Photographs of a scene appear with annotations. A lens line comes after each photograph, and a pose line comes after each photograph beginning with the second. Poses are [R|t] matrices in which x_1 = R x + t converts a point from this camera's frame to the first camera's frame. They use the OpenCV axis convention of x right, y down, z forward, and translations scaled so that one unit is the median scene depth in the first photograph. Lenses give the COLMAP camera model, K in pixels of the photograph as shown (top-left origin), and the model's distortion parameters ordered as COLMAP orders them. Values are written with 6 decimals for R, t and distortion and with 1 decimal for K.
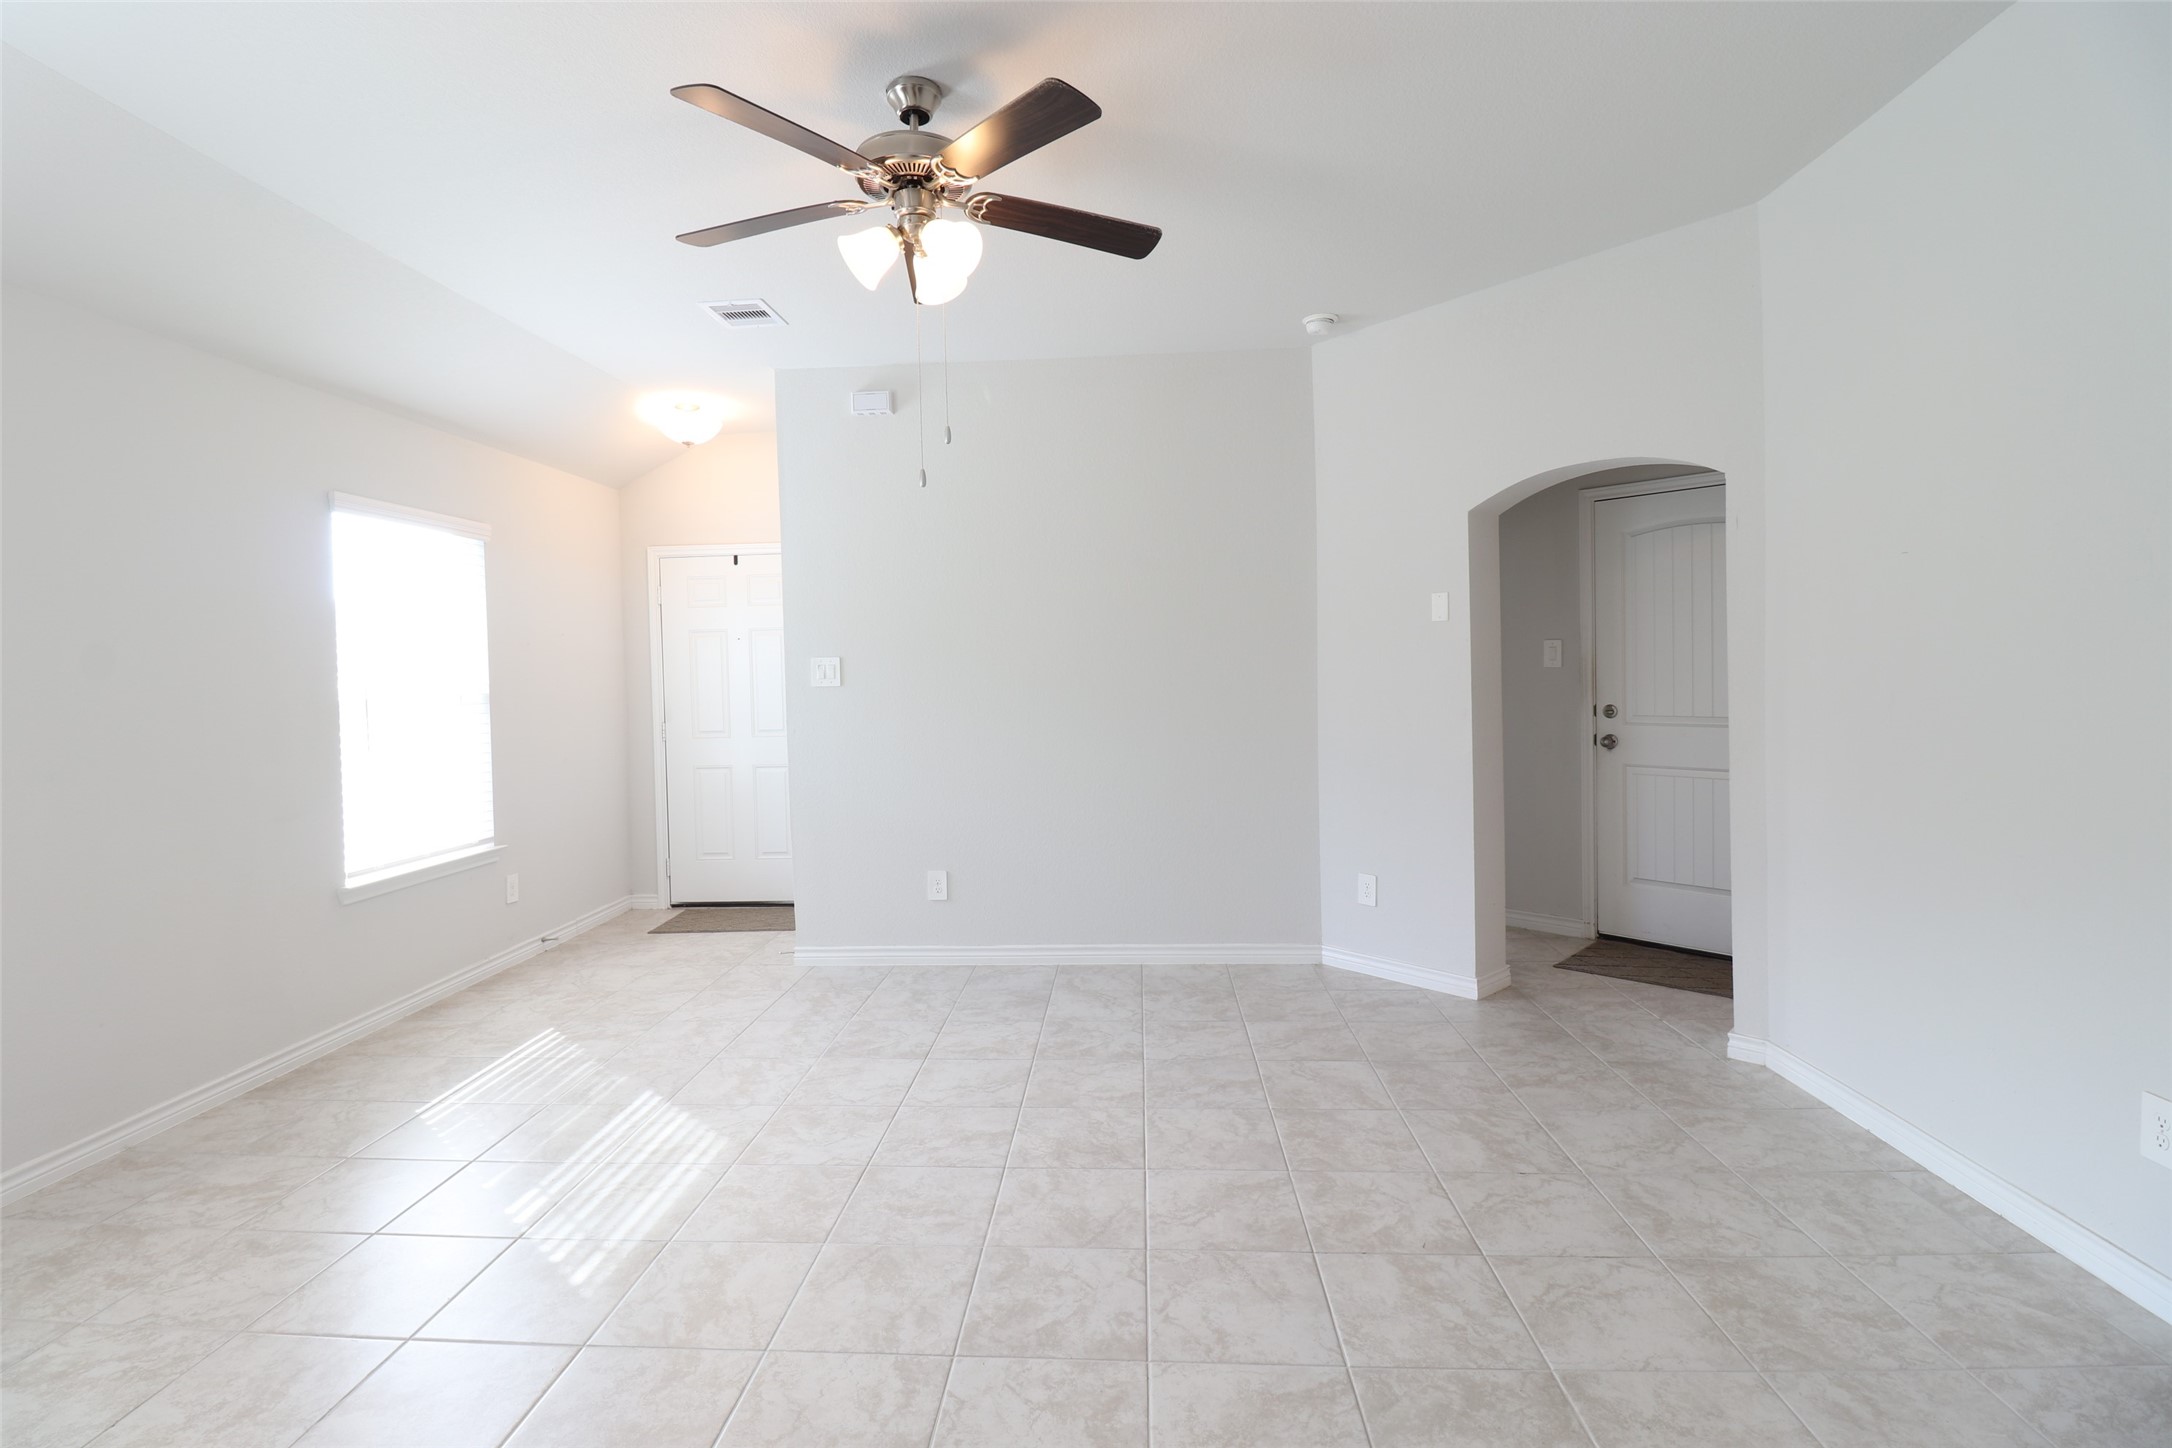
lens RADIAL K [[1002.9, 0, 1075.9], [0, 1002.9, 673.2], [0, 0, 1]] dist [0.000048, -0.010498]
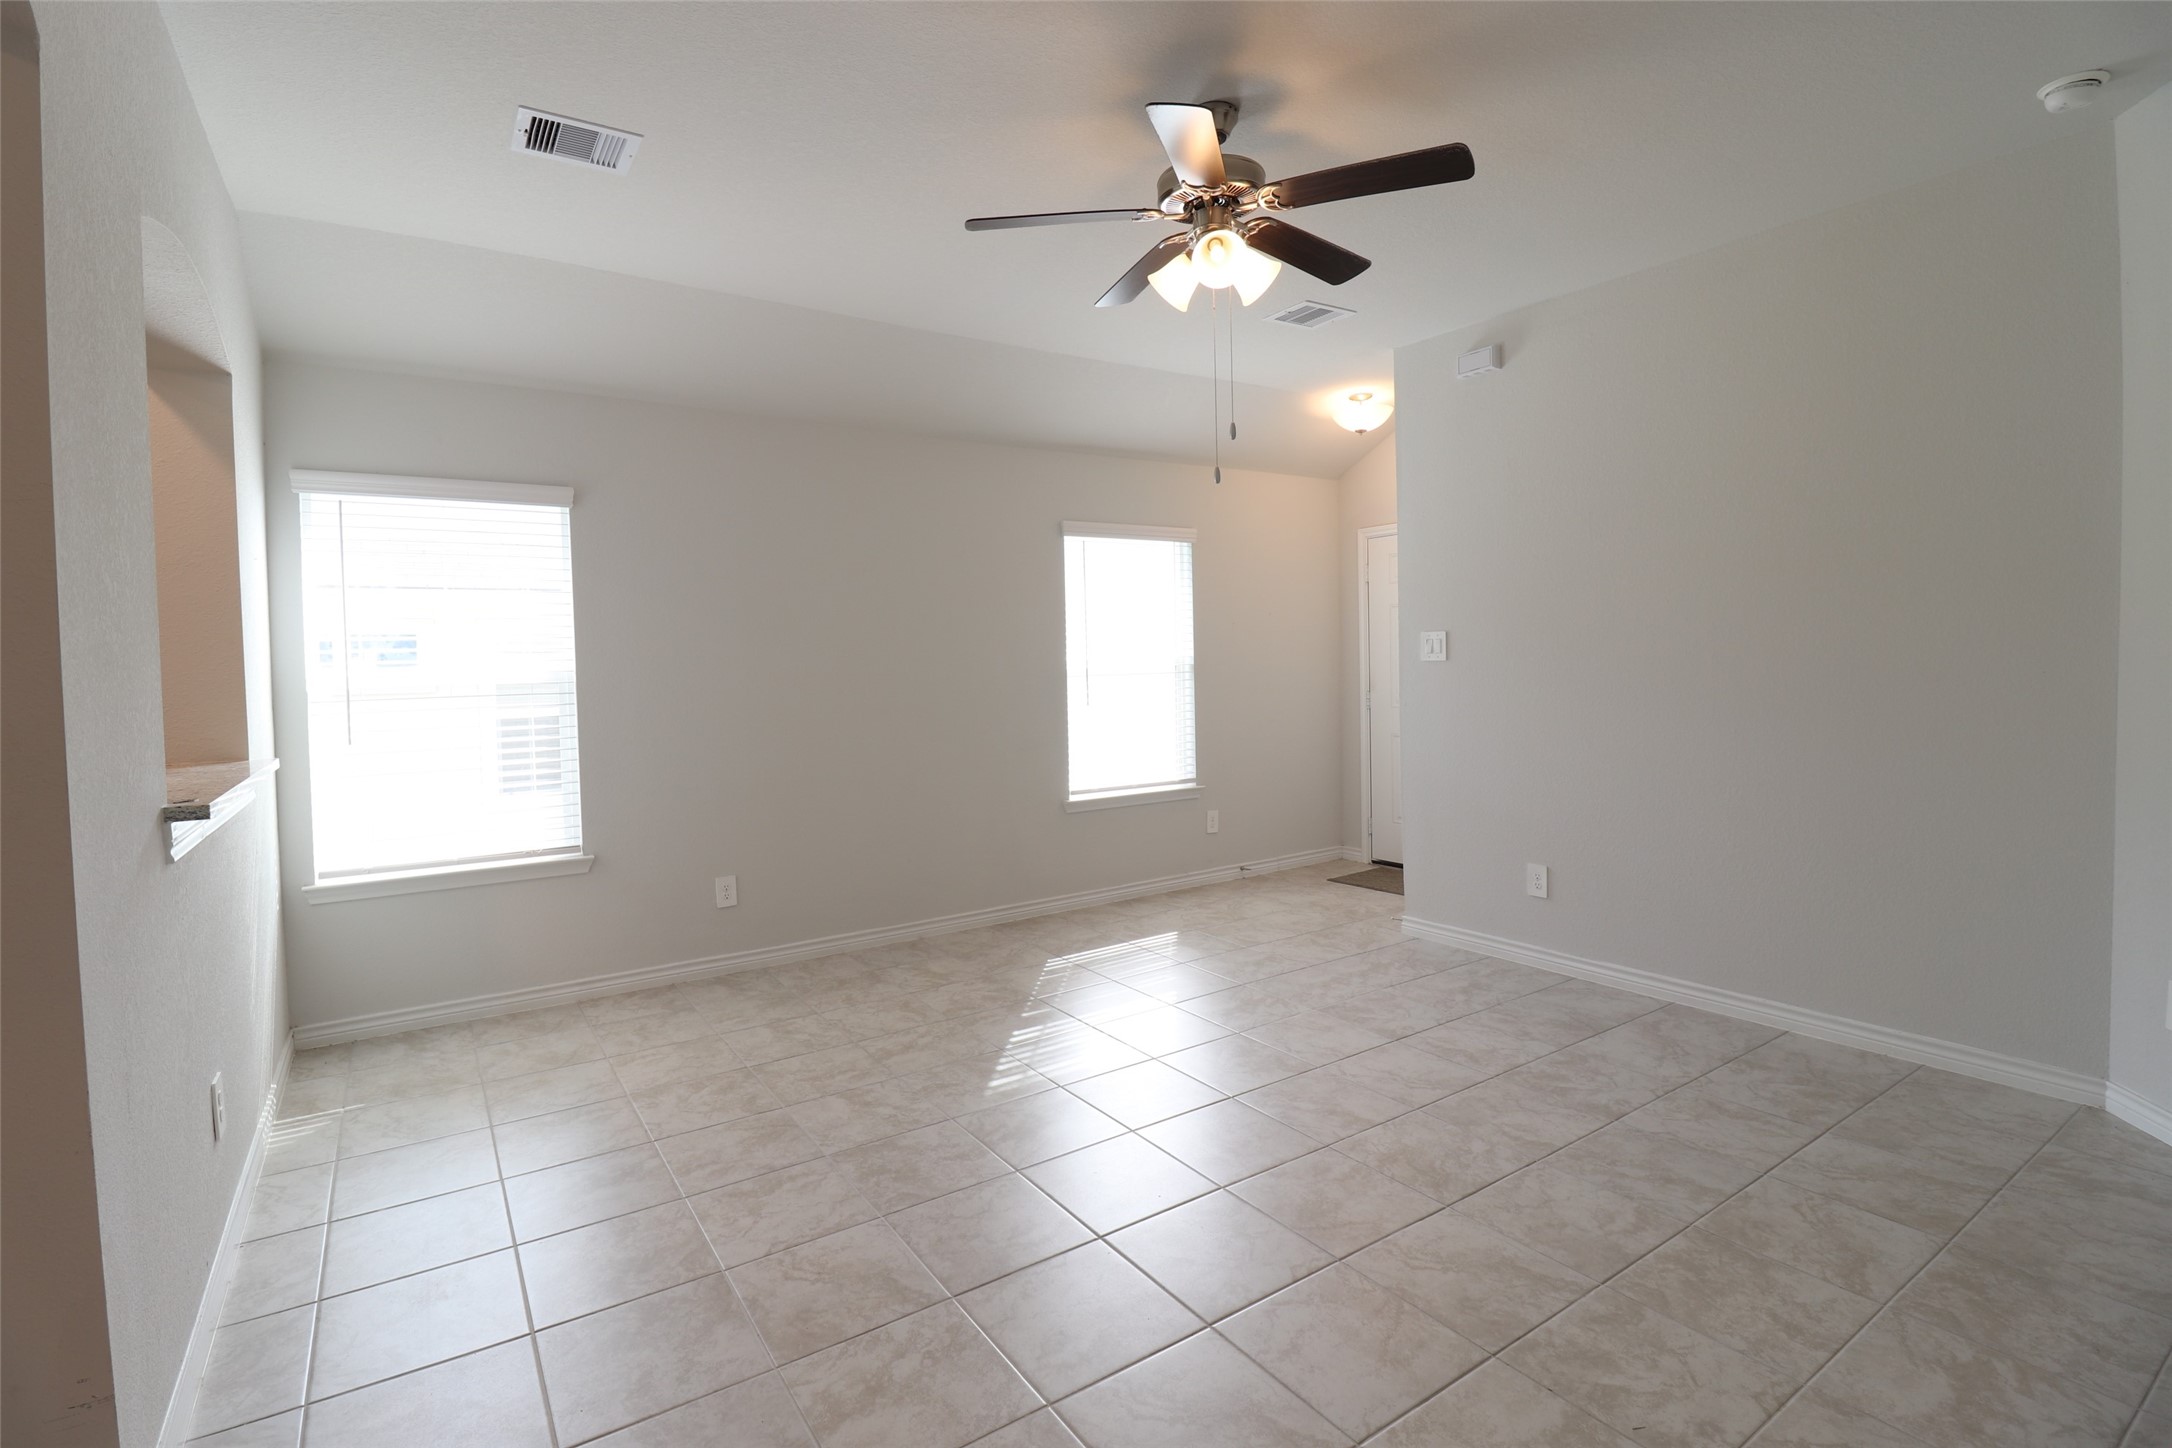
lens RADIAL K [[1002.9, 0, 1057.8], [0, 1002.9, 669.4], [0, 0, 1]] dist [0.000048, -0.010498]
pose [[0.609188, 0.016000, -0.792864, 0.375404], [0.008180, 0.999616, 0.026457, -0.009302], [0.792984, -0.022603, 0.608823, 0.124373]]
